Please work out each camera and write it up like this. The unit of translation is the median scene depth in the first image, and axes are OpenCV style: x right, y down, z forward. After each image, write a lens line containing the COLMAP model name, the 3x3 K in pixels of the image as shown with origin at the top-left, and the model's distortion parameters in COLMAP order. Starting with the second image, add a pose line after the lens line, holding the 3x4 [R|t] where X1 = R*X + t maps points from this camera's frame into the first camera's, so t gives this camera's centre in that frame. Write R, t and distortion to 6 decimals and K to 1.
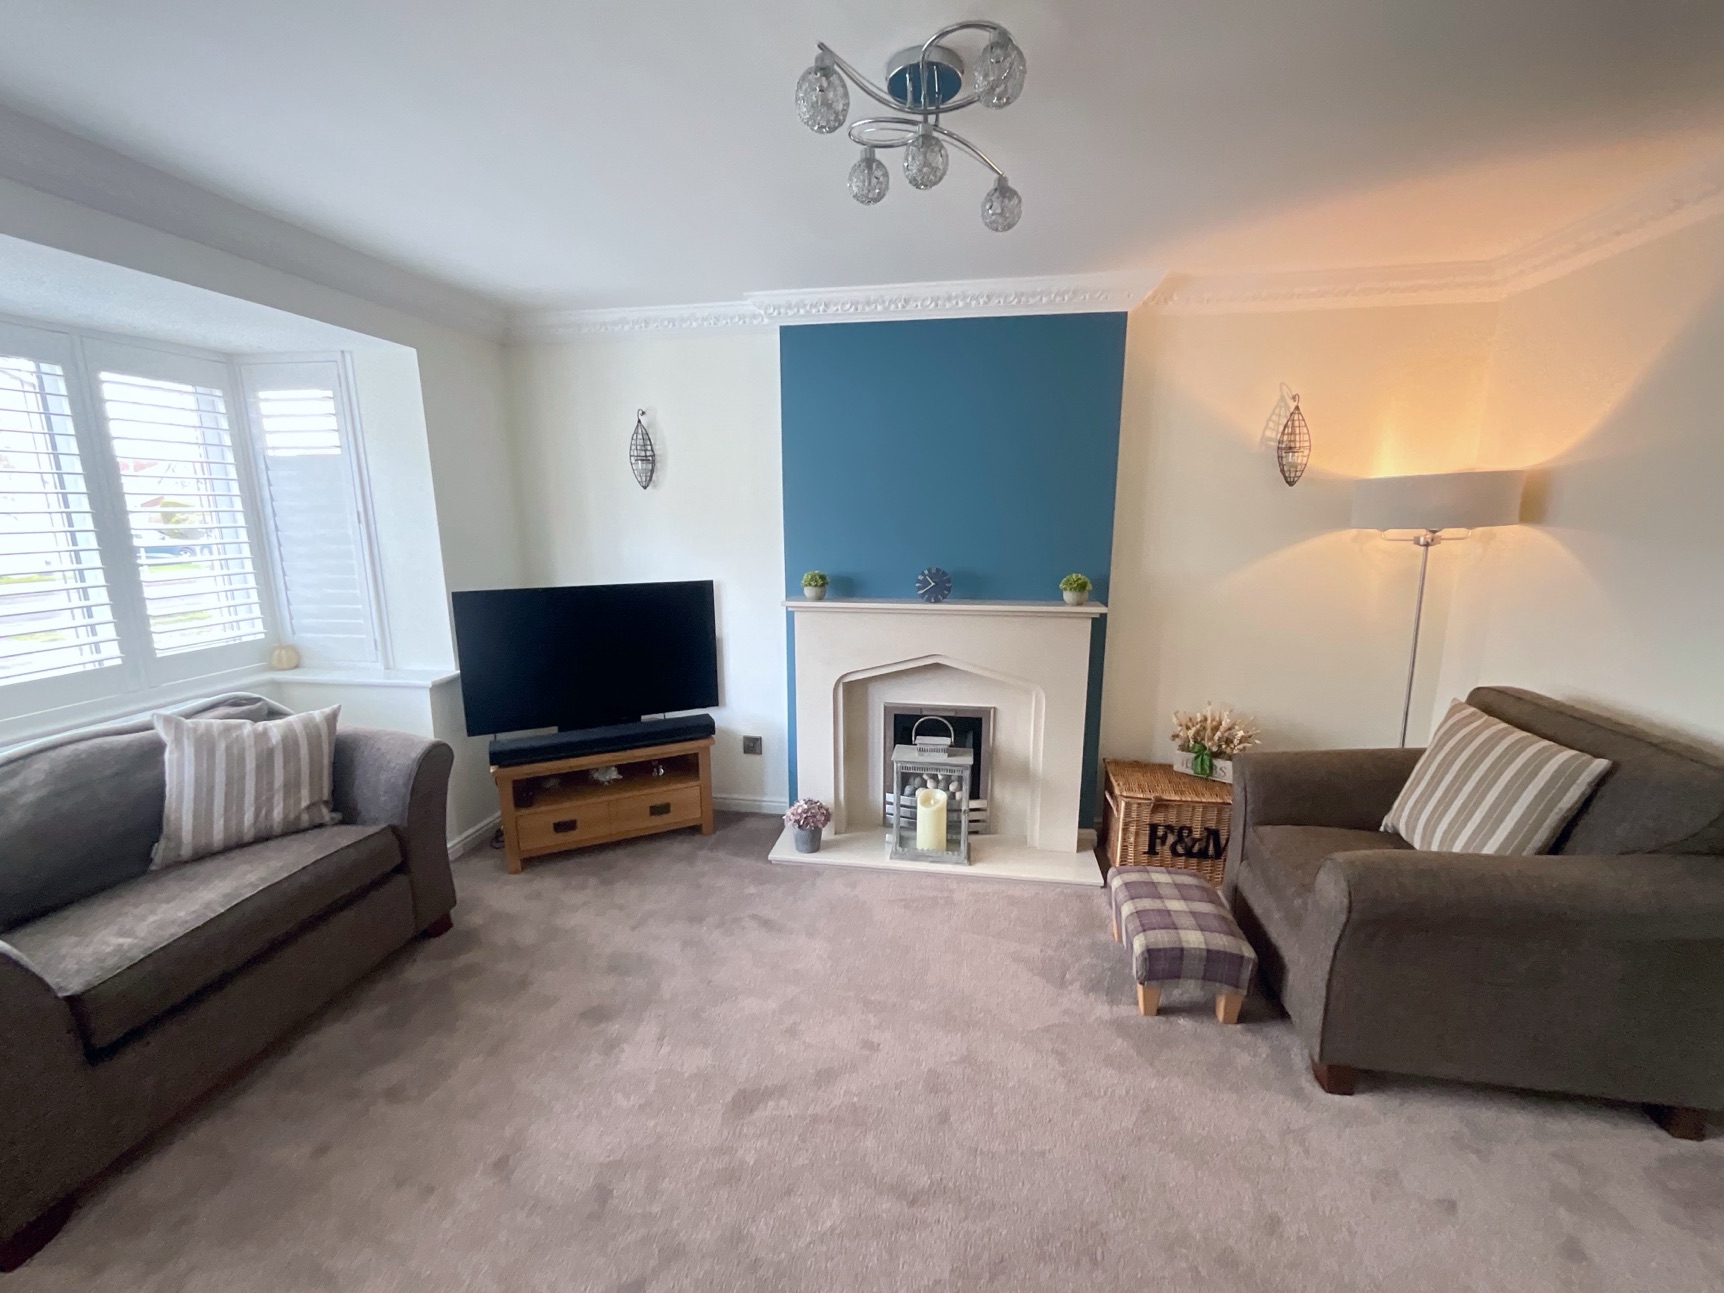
lens RADIAL K [[703.0, 0, 862.4], [0, 703.0, 647.5], [0, 0, 1]] dist [-0.002616, 0.002615]
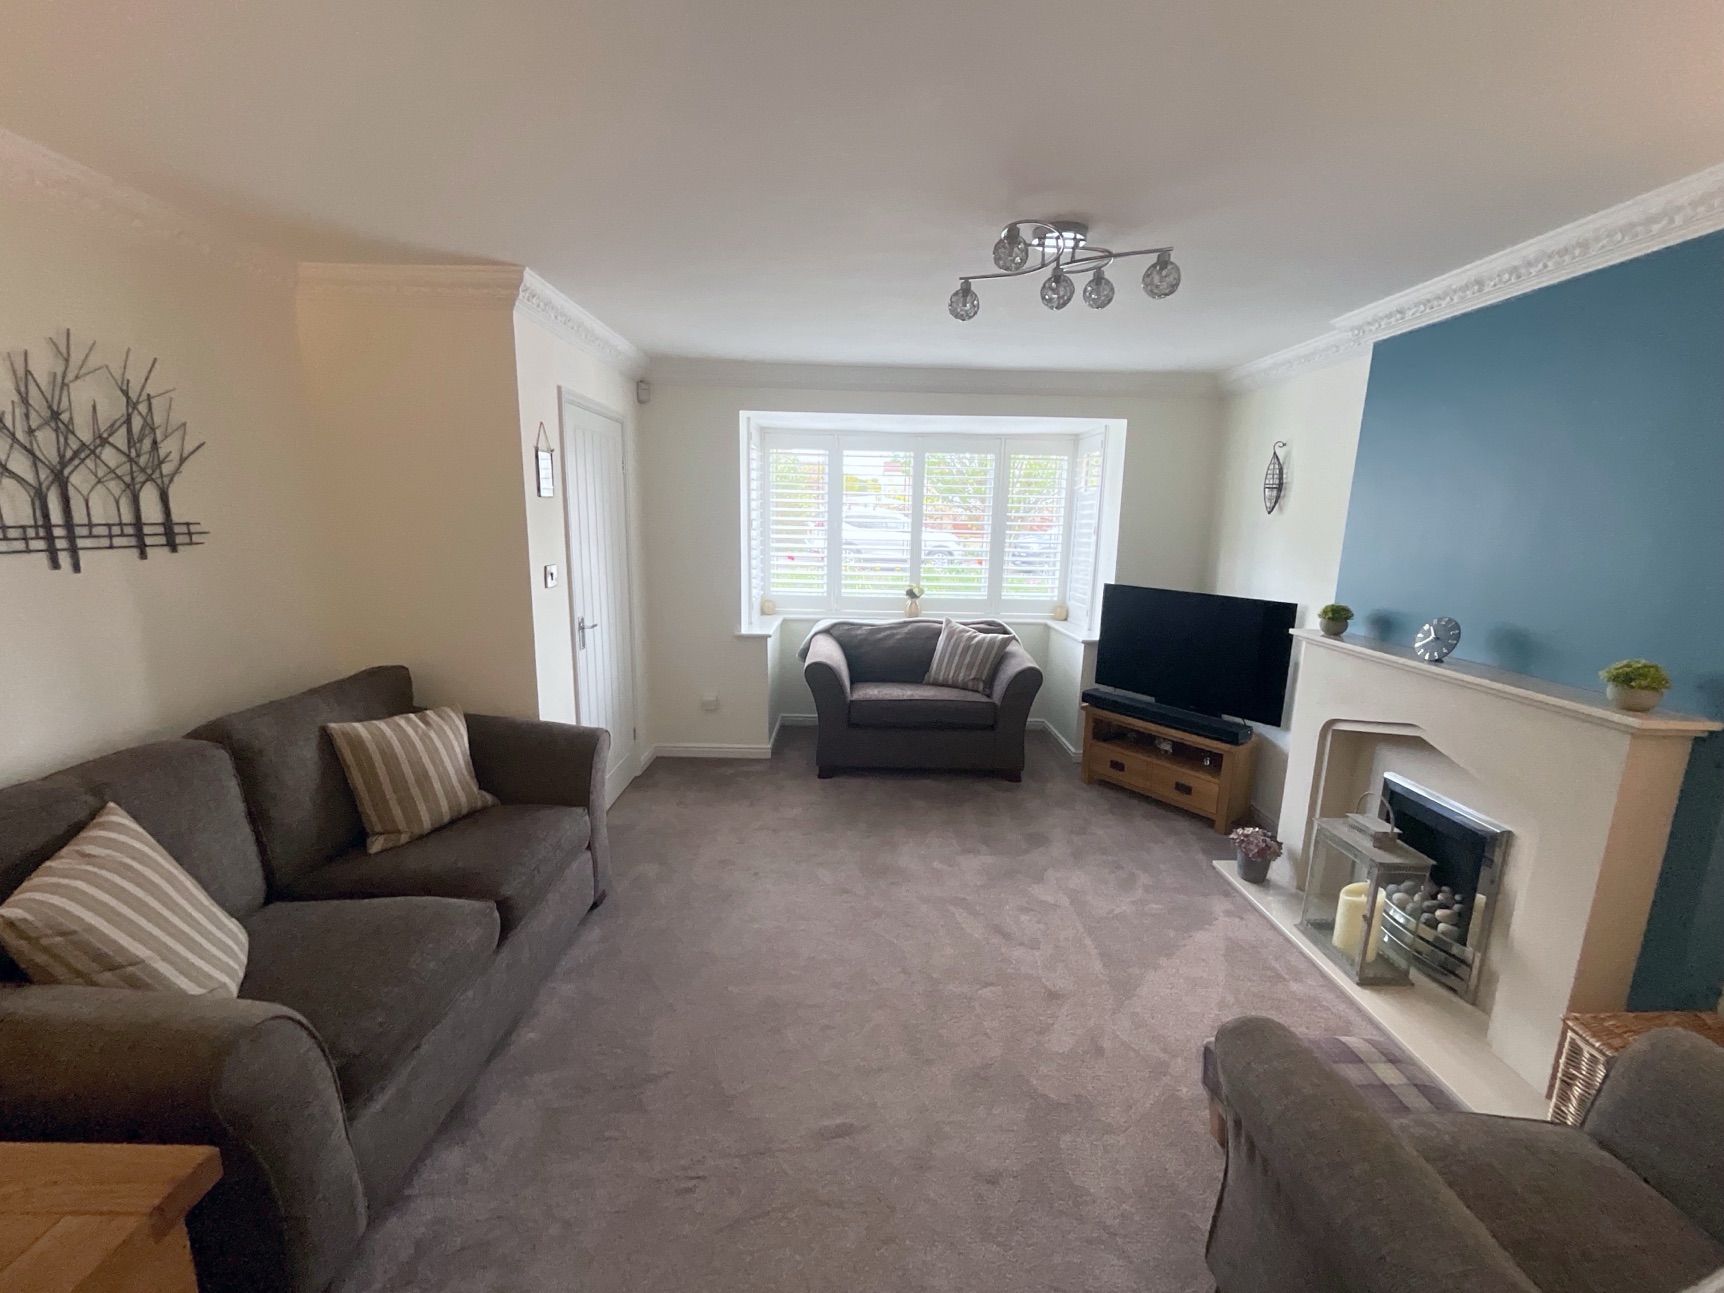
lens RADIAL K [[703.0, 0, 862.4], [0, 703.0, 647.5], [0, 0, 1]] dist [-0.002616, 0.002615]
pose [[0.179635, 0.191017, -0.965010, 0.780437], [-0.213024, 0.965244, 0.151409, -0.064116], [0.960392, 0.178371, 0.214083, 0.226479]]
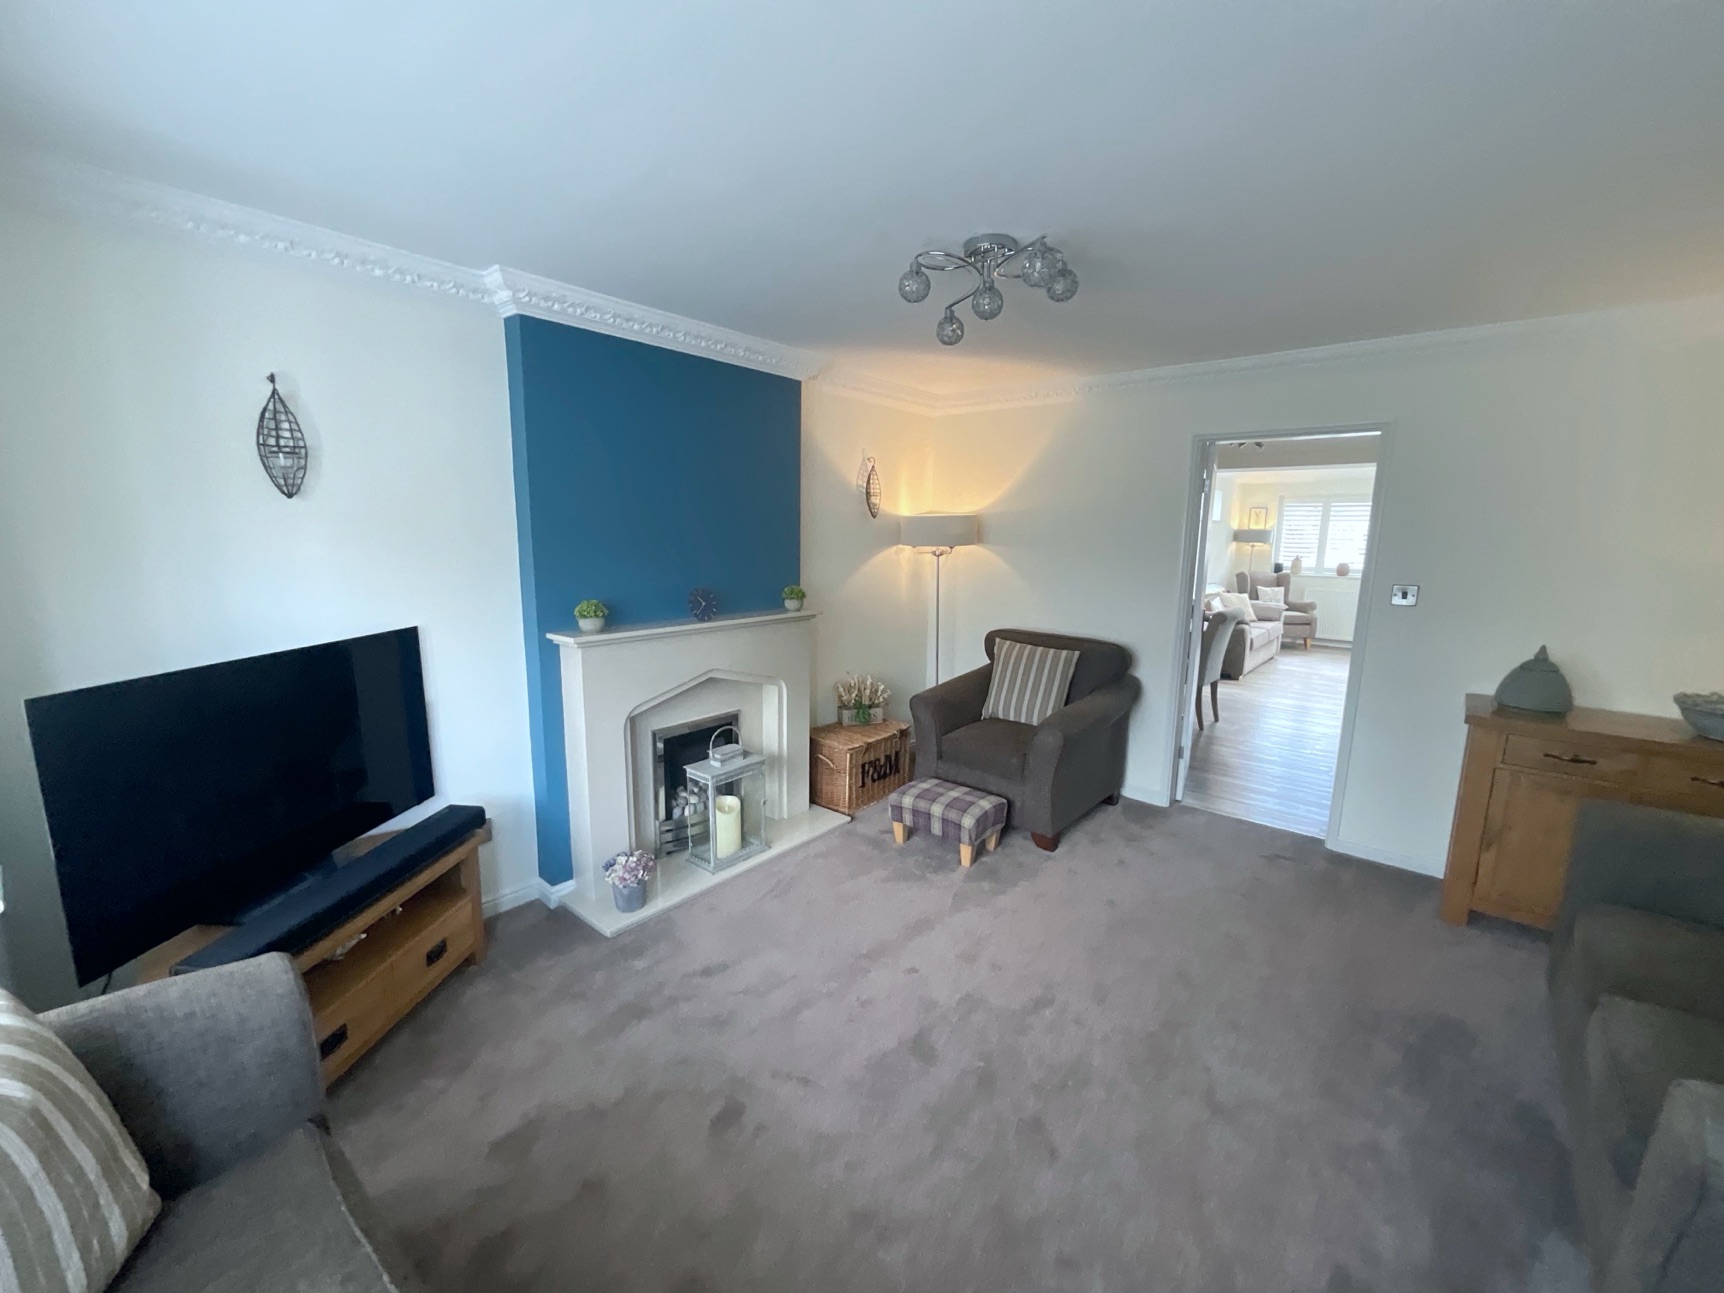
lens RADIAL K [[703.0, 0, 862.4], [0, 703.0, 647.5], [0, 0, 1]] dist [-0.002616, 0.002615]
pose [[0.505281, -0.134136, 0.852466, -0.713301], [0.152556, 0.986171, 0.064751, -0.059336], [-0.849363, 0.097332, 0.518757, 0.270761]]
